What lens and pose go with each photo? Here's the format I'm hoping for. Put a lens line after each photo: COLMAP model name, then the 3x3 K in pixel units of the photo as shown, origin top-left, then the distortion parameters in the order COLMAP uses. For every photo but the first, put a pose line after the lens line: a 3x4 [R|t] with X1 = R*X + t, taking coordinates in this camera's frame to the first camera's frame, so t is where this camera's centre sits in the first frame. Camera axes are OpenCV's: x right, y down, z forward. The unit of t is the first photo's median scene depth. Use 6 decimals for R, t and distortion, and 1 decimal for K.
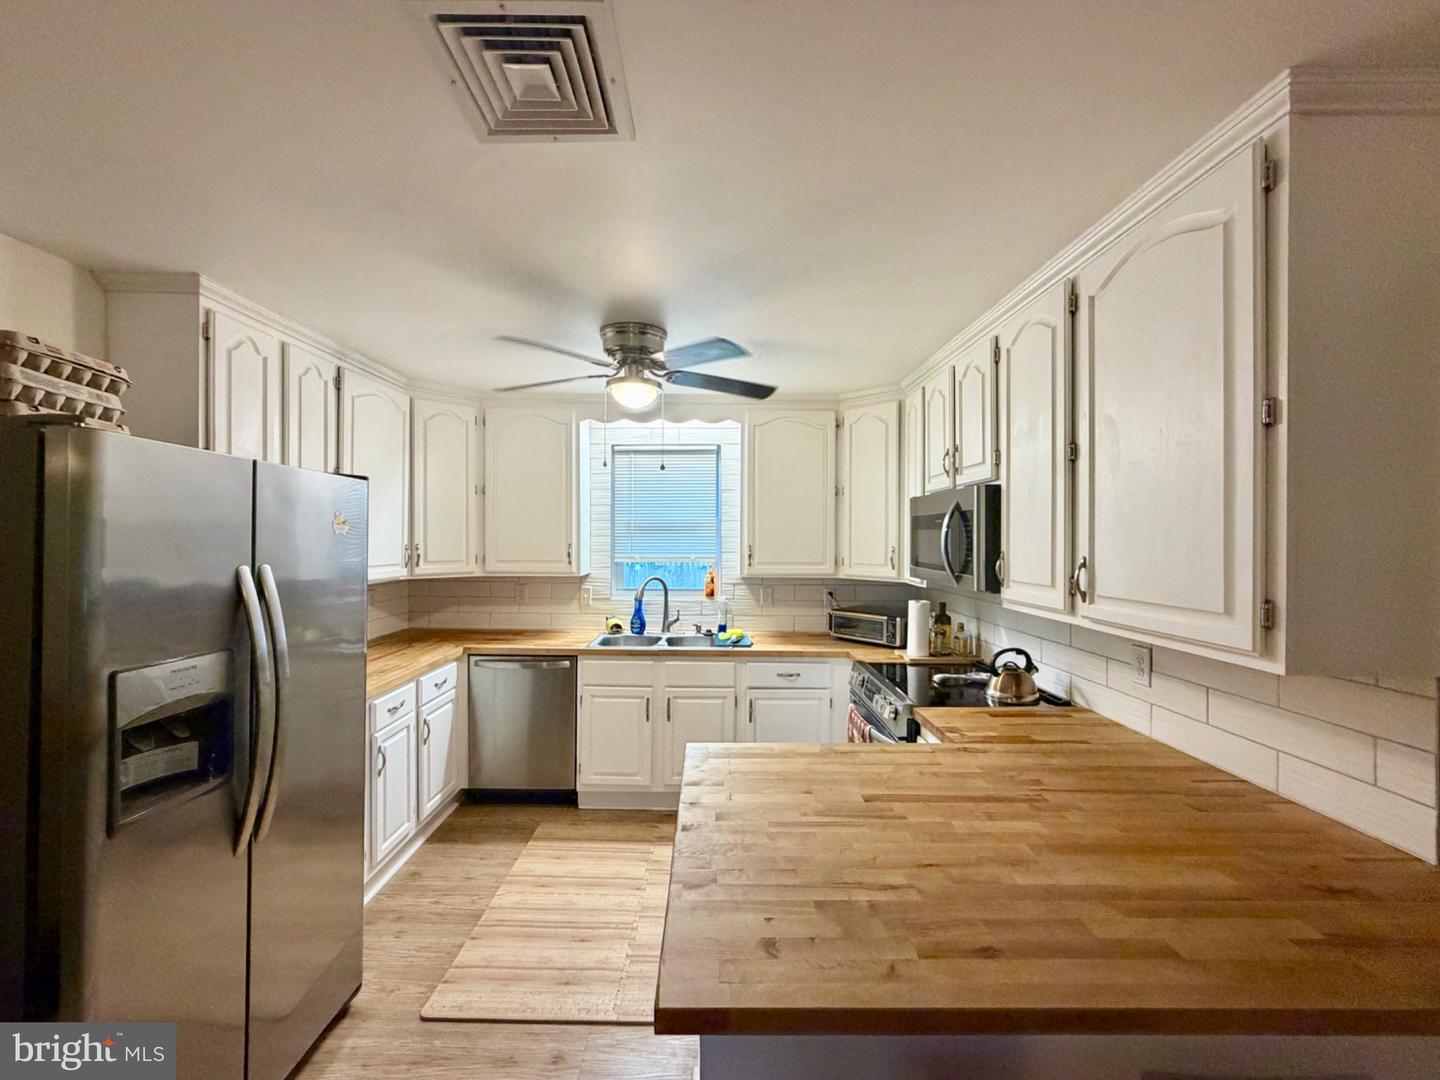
lens RADIAL K [[574.5, 0, 714.1], [0, 574.5, 539.9], [0, 0, 1]] dist [0.002058, -0.001019]
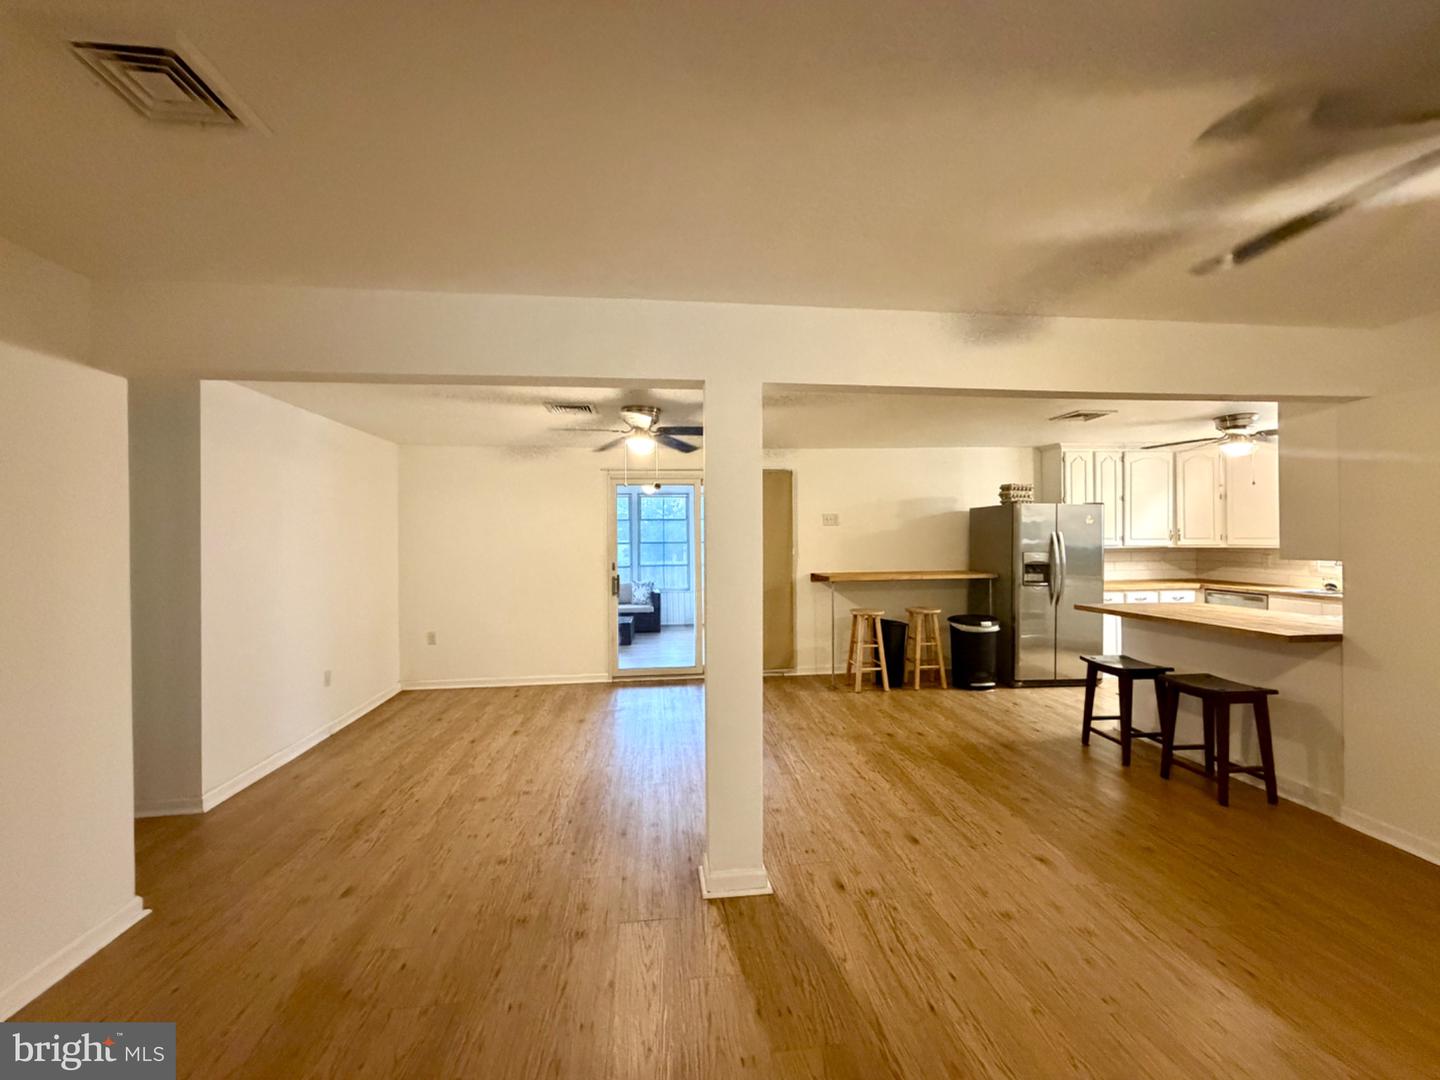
lens RADIAL K [[574.5, 0, 715.9], [0, 574.5, 540.3], [0, 0, 1]] dist [0.002058, -0.001019]
pose [[0.115819, -0.003239, -0.993265, 1.269377], [0.003777, 0.999989, -0.002821, 0.048183], [0.993263, -0.003425, 0.115830, -0.783944]]
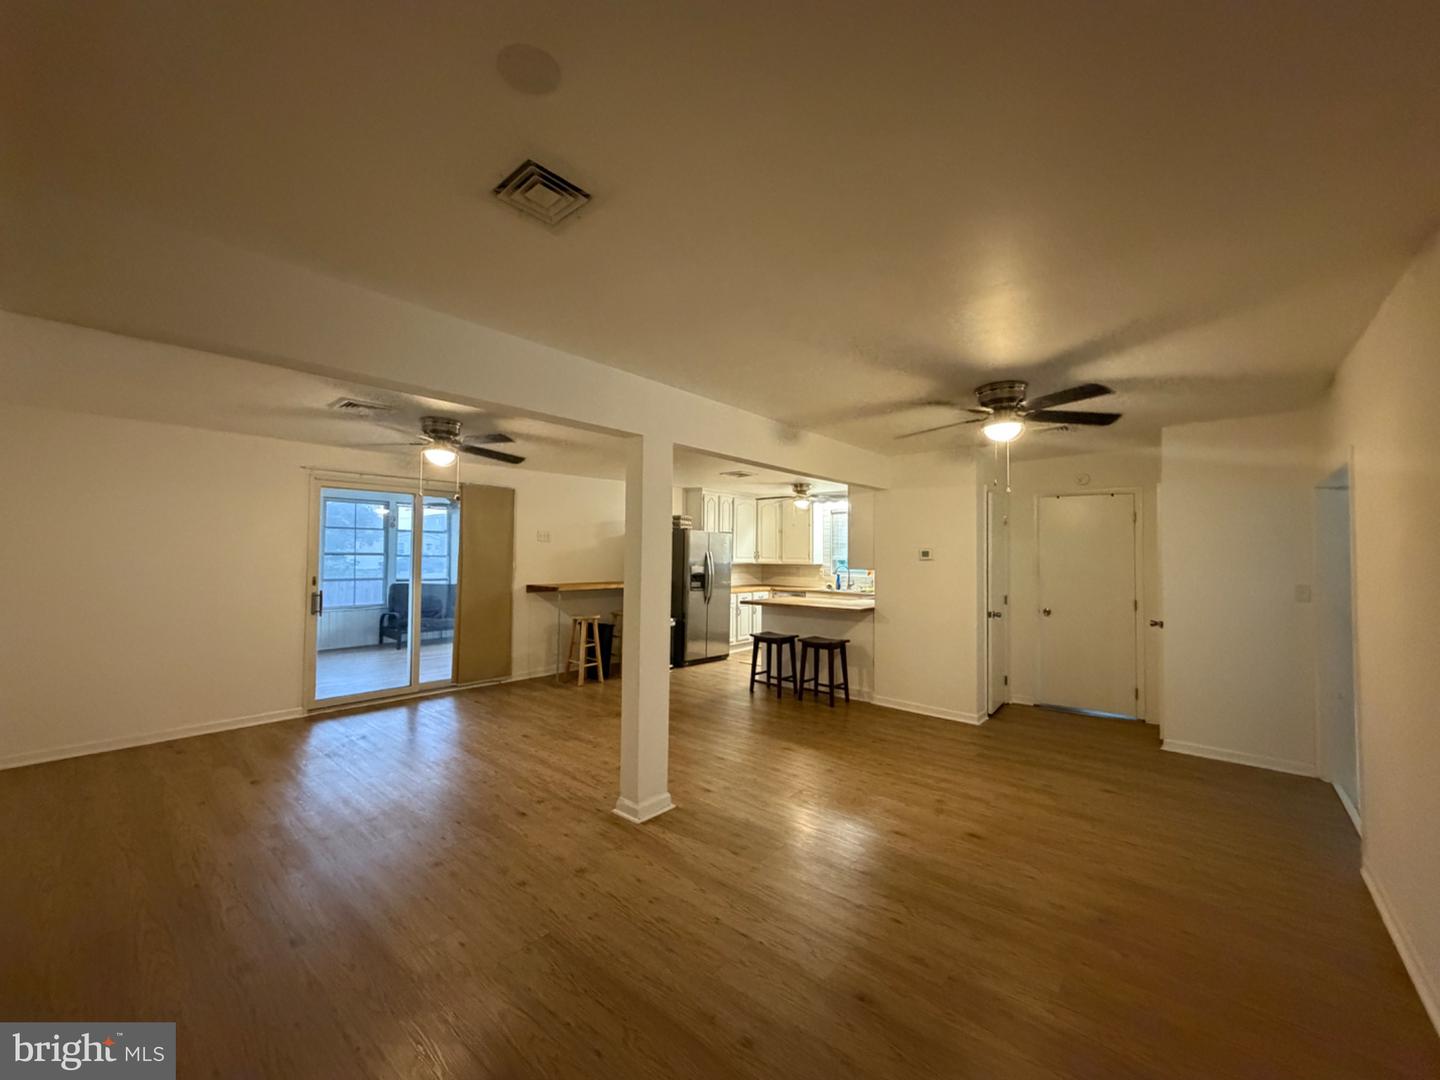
lens RADIAL K [[574.5, 0, 717.3], [0, 574.5, 540.6], [0, 0, 1]] dist [0.002058, -0.001019]
pose [[0.758464, -0.012863, -0.651588, 1.280161], [-0.011480, 0.999386, -0.033092, 0.054700], [0.651614, 0.032579, 0.757851, -1.399951]]
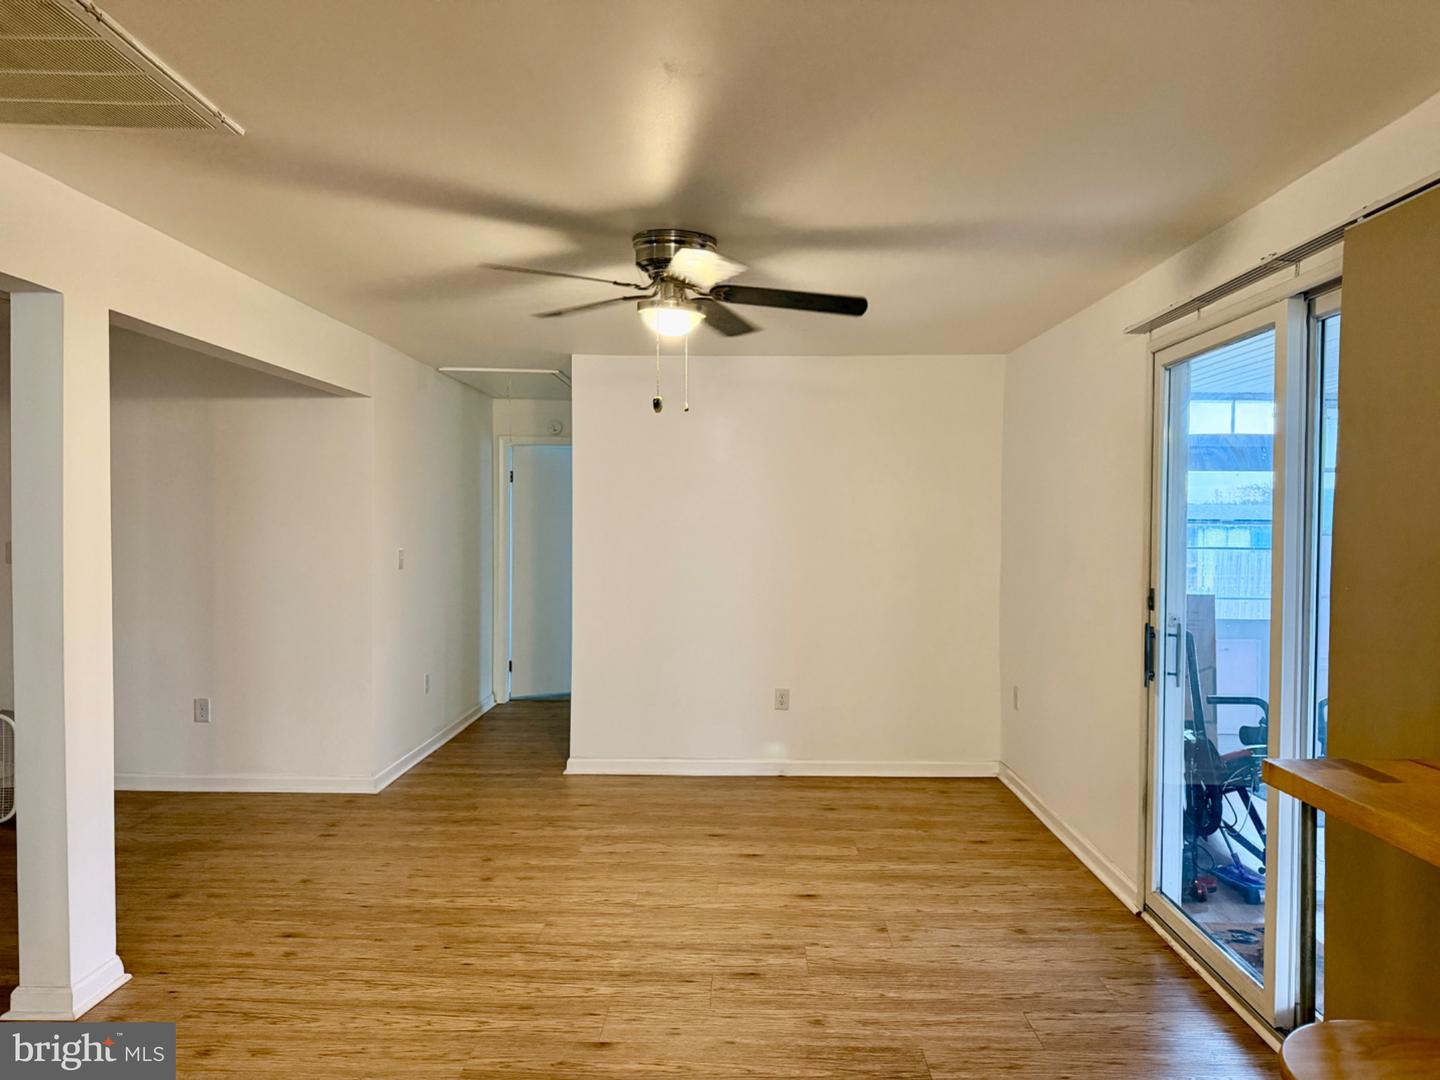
lens RADIAL K [[1027.0, 0, 723.3], [0, 1027.0, 527.1], [0, 0, 1]] dist [0.012840, -0.015610]
pose [[-0.999789, -0.009469, 0.018231, -0.181097], [-0.009082, 0.999735, 0.021152, 0.023661], [-0.018427, 0.020982, -0.999610, 0.327639]]
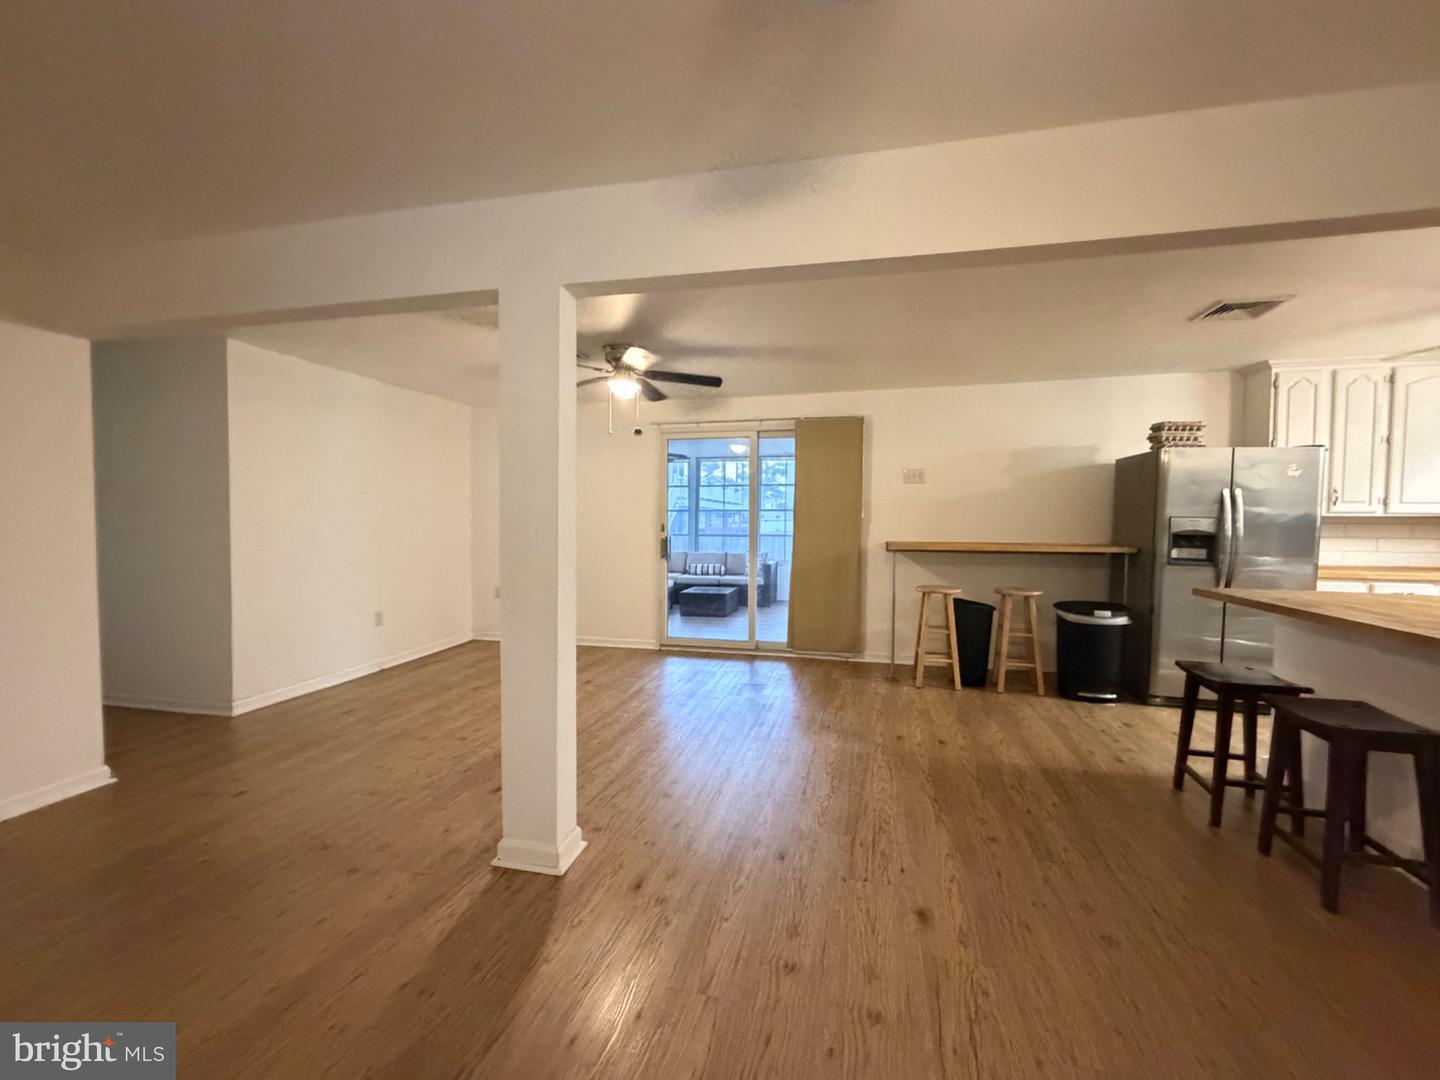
lens RADIAL K [[616.8, 0, 719.0], [0, 616.8, 538.1], [0, 0, 1]] dist [0.002109, -0.001253]
pose [[-0.233094, 0.028033, -0.972050, 1.160530], [-0.011987, 0.999426, 0.031697, 0.098441], [0.972380, 0.019041, -0.232624, -0.282344]]
